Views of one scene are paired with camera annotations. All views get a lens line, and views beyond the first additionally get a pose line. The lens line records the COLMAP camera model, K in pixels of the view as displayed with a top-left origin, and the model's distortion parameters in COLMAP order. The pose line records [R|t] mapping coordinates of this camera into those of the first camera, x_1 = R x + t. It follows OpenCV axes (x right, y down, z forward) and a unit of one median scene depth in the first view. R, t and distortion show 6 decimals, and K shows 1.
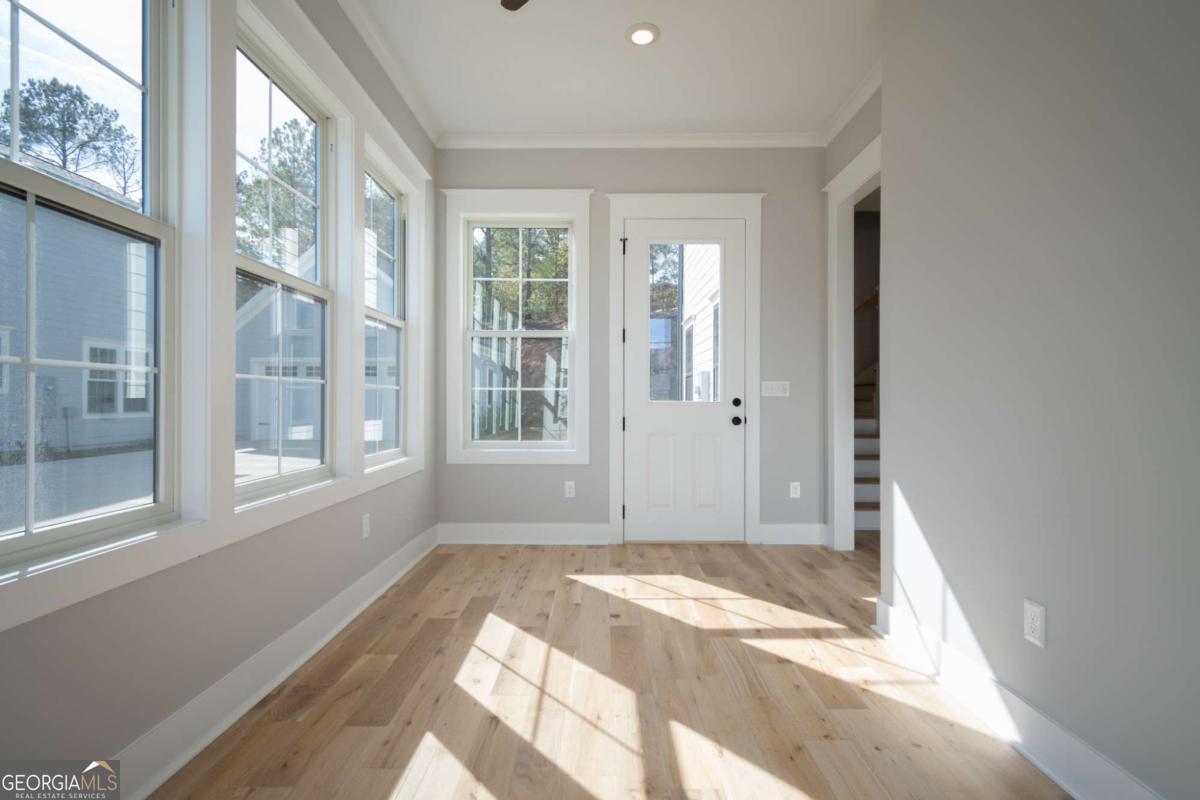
lens RADIAL K [[541.9, 0, 603.0], [0, 541.9, 401.7], [0, 0, 1]] dist [0.008979, -0.001280]
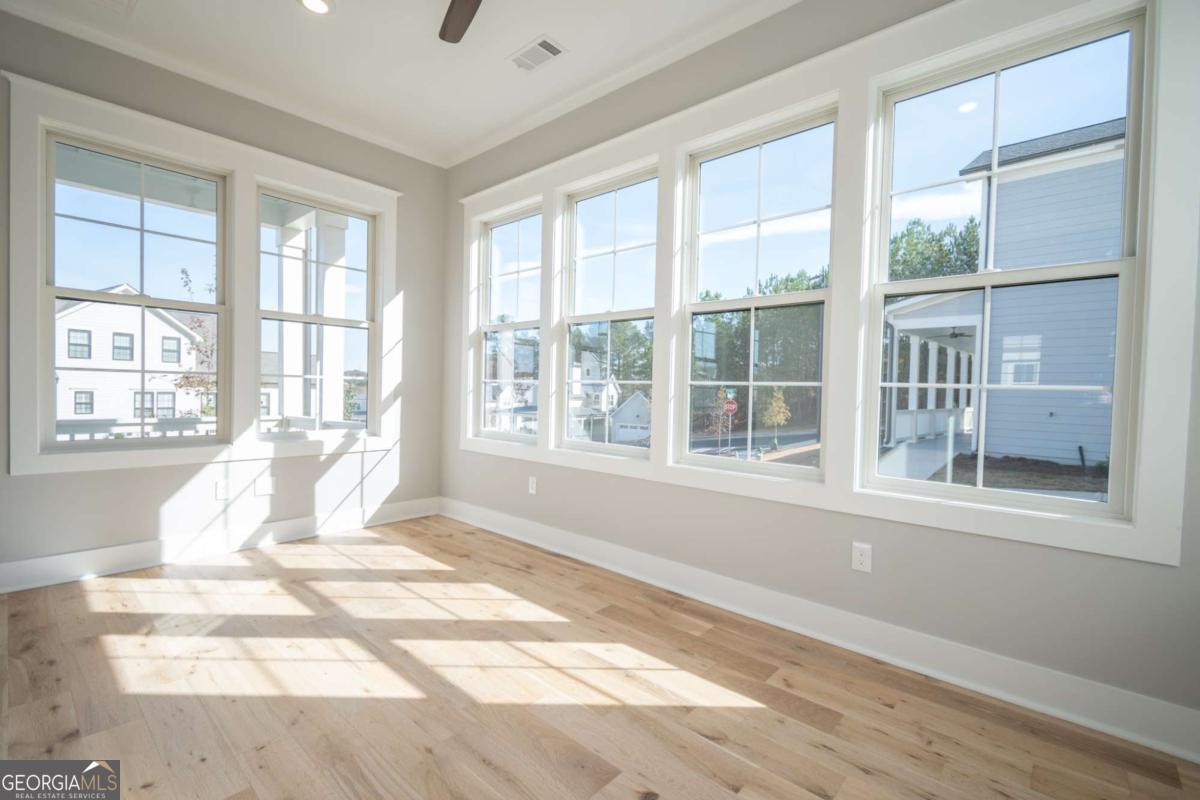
lens RADIAL K [[541.9, 0, 603.0], [0, 541.9, 401.7], [0, 0, 1]] dist [0.008979, -0.001280]
pose [[-0.675336, 0.001680, -0.737508, 0.546039], [-0.023354, 0.999447, 0.023662, -0.018974], [0.737140, 0.033204, -0.674924, 1.581213]]
